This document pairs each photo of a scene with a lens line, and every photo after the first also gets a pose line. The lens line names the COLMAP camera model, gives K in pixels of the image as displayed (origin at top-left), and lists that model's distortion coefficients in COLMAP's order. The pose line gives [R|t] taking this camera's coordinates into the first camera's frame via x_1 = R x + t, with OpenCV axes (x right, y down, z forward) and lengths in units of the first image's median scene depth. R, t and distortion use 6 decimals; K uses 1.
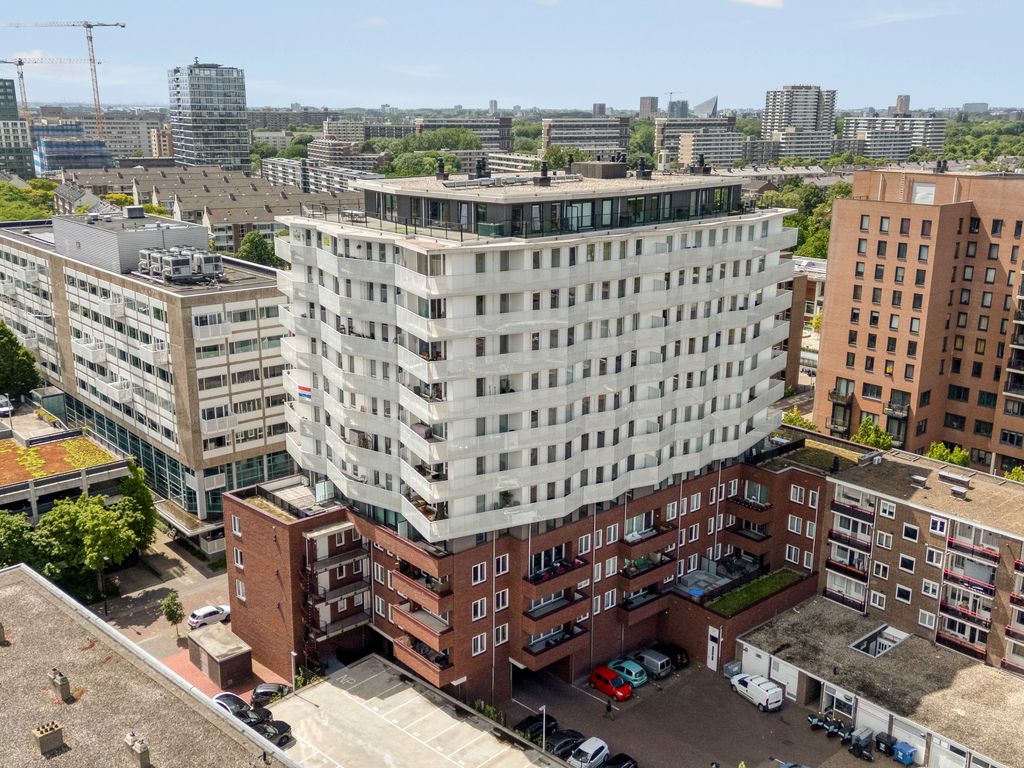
lens RADIAL K [[1005.5, 0, 510.2], [0, 1005.5, 386.5], [0, 0, 1]] dist [0.048136, 0.000000]
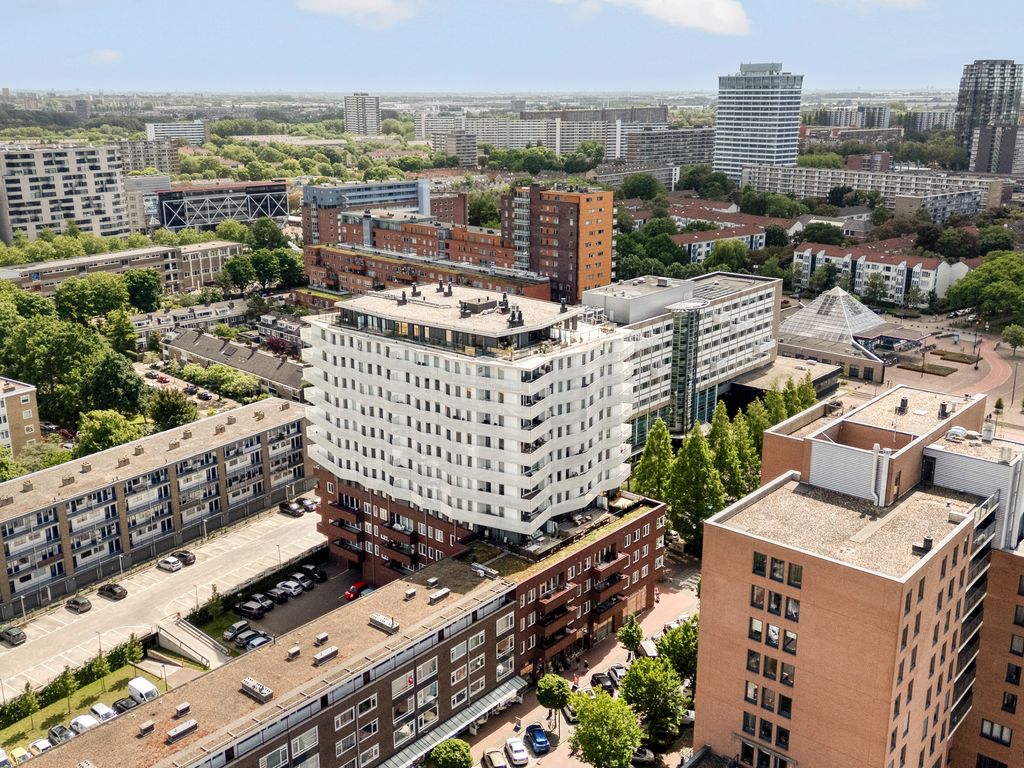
lens RADIAL K [[1005.5, 0, 510.9], [0, 1005.5, 382.0], [0, 0, 1]] dist [0.048136, 0.000000]
pose [[0.094059, 0.250016, -0.963662, 1.575821], [-0.259672, 0.940609, 0.218690, -0.452116], [0.961105, 0.229666, 0.153395, 0.841640]]
